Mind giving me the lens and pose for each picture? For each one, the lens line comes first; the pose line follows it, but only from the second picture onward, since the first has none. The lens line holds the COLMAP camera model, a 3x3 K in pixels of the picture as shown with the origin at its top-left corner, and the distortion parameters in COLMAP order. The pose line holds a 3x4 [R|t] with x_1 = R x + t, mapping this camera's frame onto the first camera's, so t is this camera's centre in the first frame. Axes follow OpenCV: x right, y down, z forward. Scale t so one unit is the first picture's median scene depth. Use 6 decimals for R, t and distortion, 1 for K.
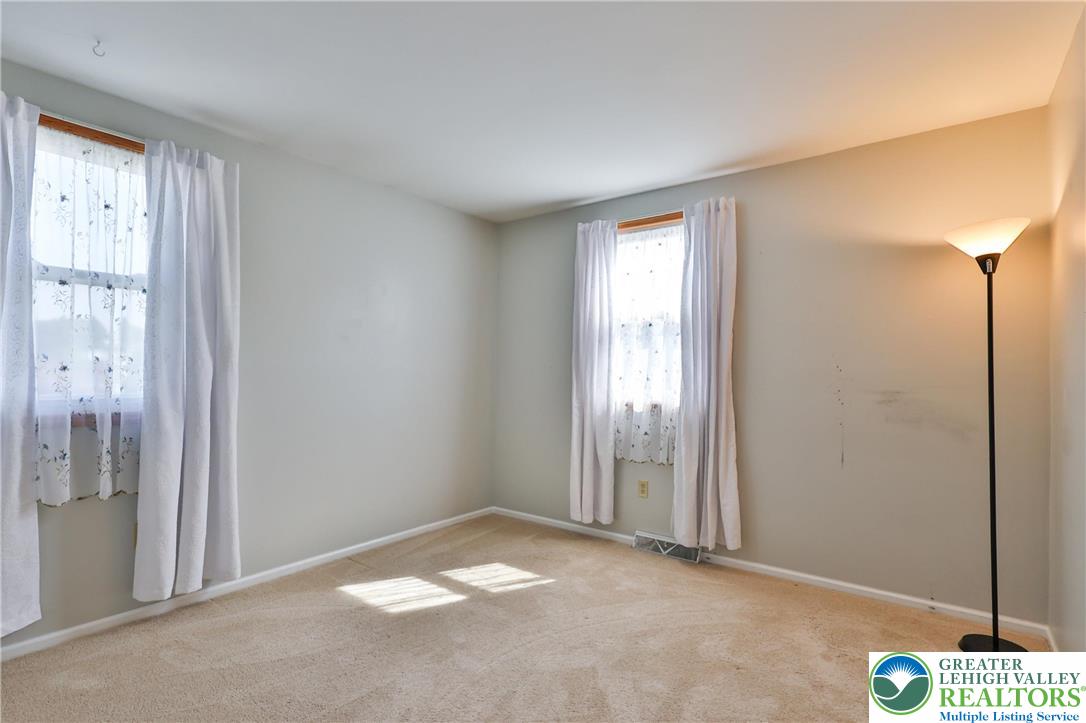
lens RADIAL K [[530.7, 0, 542.5], [0, 530.7, 363.5], [0, 0, 1]] dist [-0.001125, 0.001286]
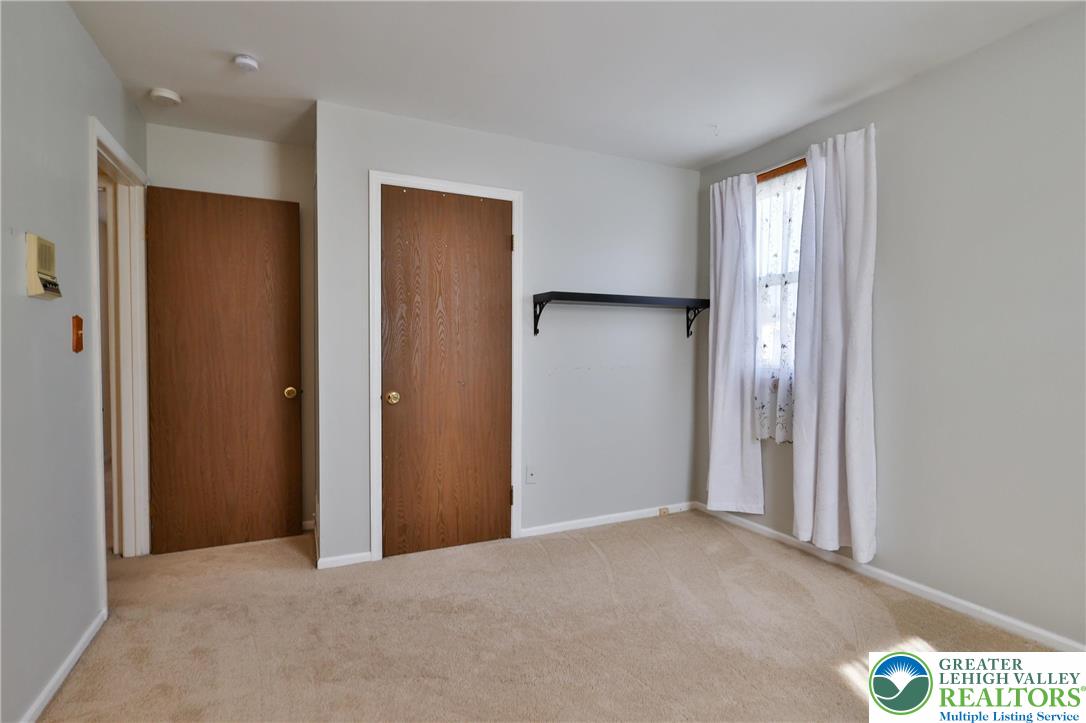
lens RADIAL K [[530.7, 0, 542.5], [0, 530.7, 363.5], [0, 0, 1]] dist [-0.001125, 0.001286]
pose [[-0.456410, 0.020659, -0.889530, 0.621880], [0.015266, 0.999765, 0.015386, 0.023439], [0.889639, -0.006557, -0.456618, 1.071863]]
